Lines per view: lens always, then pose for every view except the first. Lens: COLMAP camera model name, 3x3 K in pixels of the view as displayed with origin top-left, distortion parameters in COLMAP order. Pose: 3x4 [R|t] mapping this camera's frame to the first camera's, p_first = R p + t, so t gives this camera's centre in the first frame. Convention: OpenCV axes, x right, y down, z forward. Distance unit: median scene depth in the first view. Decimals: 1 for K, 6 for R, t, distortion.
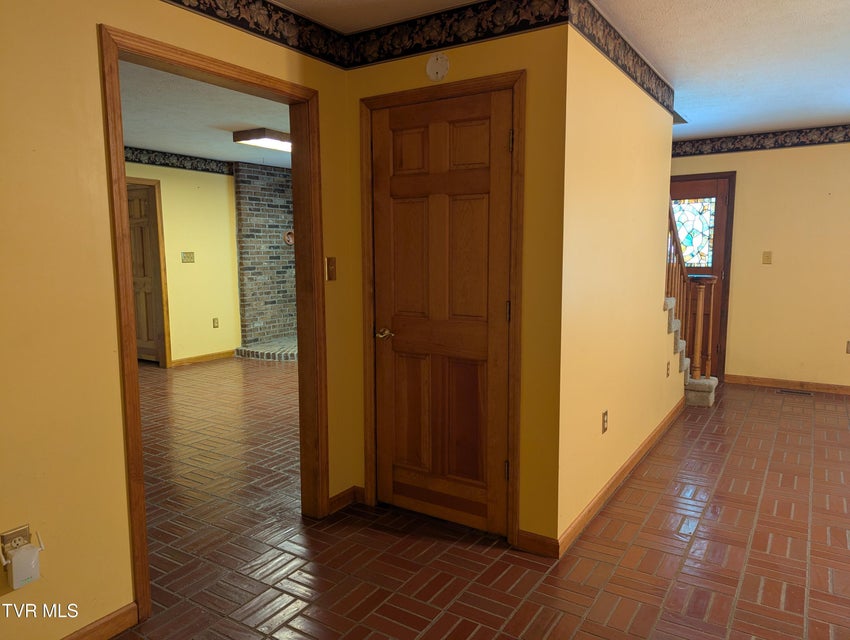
lens RADIAL K [[601.8, 0, 425.0], [0, 601.8, 320.0], [0, 0, 1]] dist [0.094252, -0.123478]
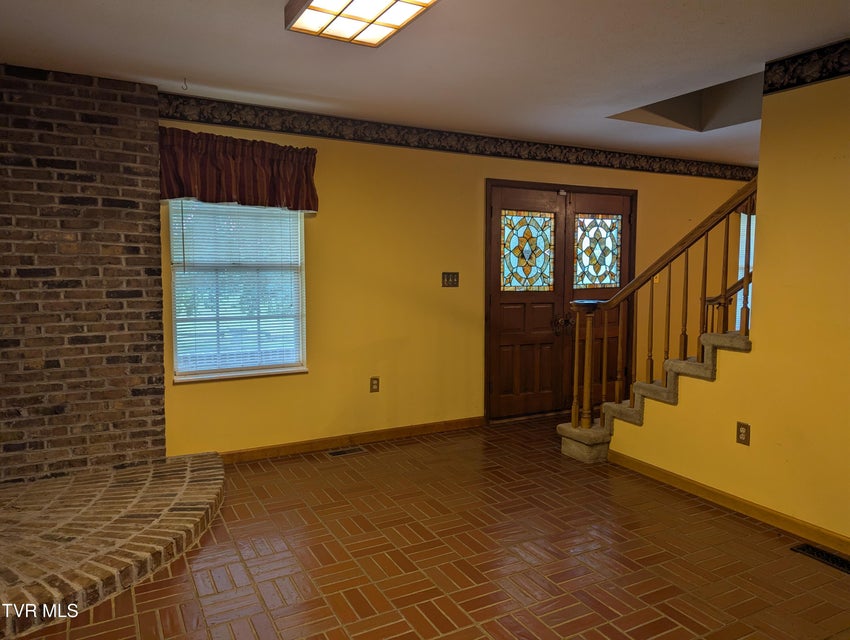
lens RADIAL K [[601.8, 0, 425.0], [0, 601.8, 320.0], [0, 0, 1]] dist [0.094252, -0.123478]
pose [[0.474395, -0.073970, 0.877199, -0.398684], [0.097450, 0.994752, 0.031181, -0.073575], [-0.874902, 0.070691, 0.479114, 0.629586]]
